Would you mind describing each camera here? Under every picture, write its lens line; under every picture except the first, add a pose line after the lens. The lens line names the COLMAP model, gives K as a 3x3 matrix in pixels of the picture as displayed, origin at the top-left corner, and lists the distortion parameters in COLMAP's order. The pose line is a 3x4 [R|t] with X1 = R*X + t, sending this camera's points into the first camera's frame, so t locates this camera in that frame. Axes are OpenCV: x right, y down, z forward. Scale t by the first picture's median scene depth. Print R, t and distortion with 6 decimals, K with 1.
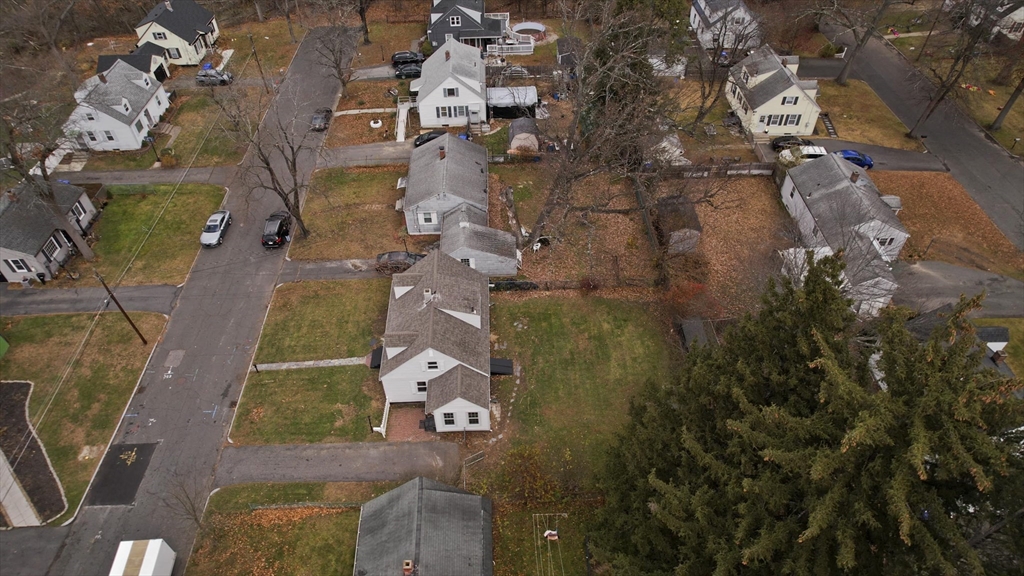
lens RADIAL K [[654.3, 0, 505.2], [0, 654.3, 292.3], [0, 0, 1]] dist [-0.077983, 0.073621]
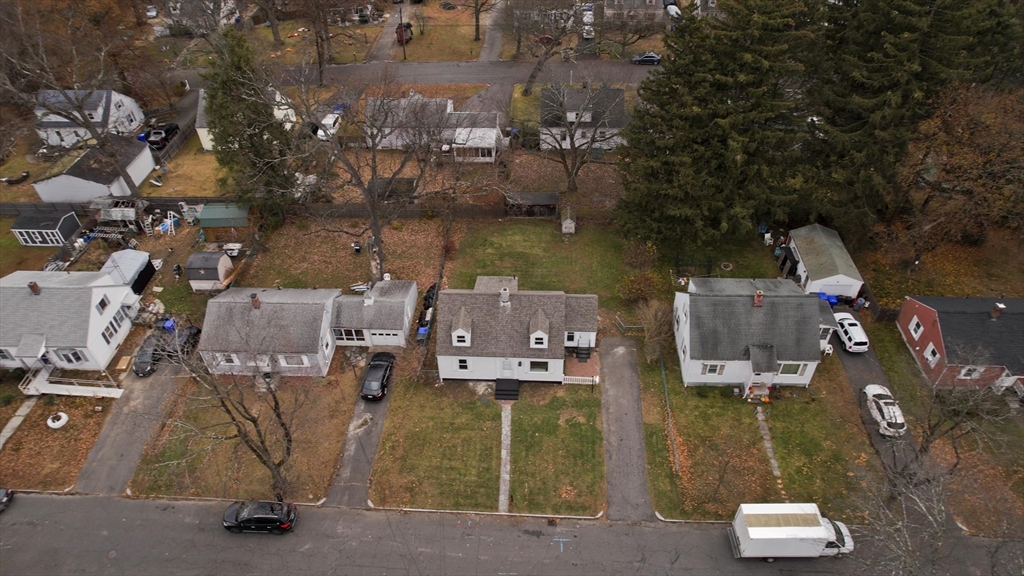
lens RADIAL K [[654.3, 0, 505.2], [0, 654.3, 292.3], [0, 0, 1]] dist [-0.077983, 0.073621]
pose [[0.082321, -0.657084, 0.749309, -0.742791], [0.719963, 0.559092, 0.411181, -0.353833], [-0.689113, 0.505626, 0.519101, 0.342942]]
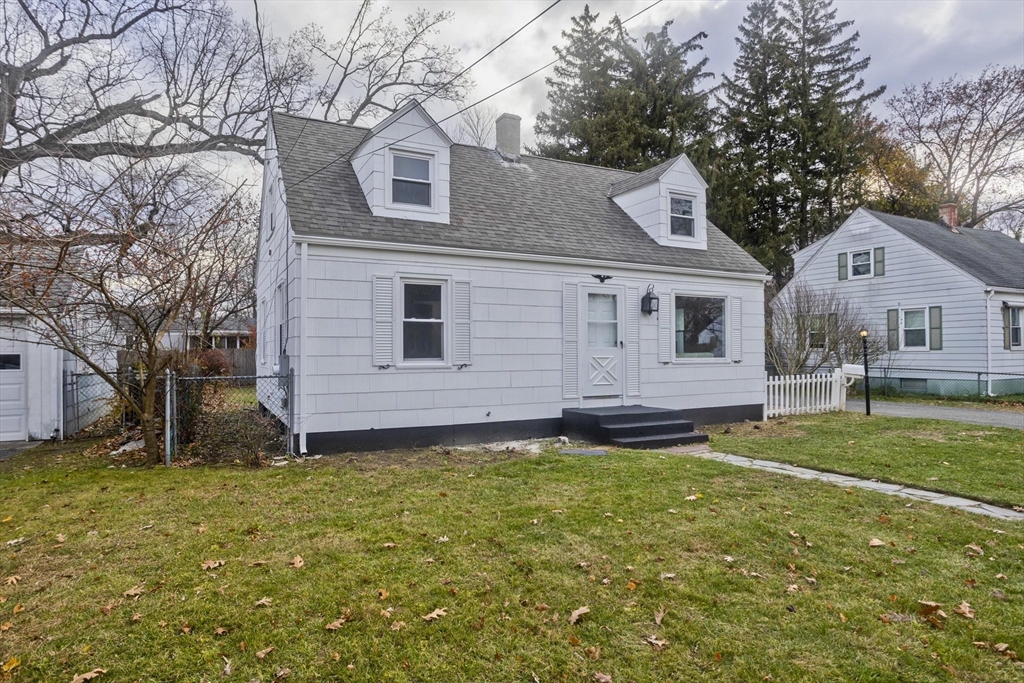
lens RADIAL K [[599.4, 0, 512.0], [0, 599.4, 341.5], [0, 0, 1]] dist [-0.007491, -0.002324]
pose [[-0.438443, 0.040525, 0.897845, -0.308823], [0.645590, 0.709214, 0.283249, -0.004131], [-0.625285, 0.703828, -0.337113, 0.933926]]
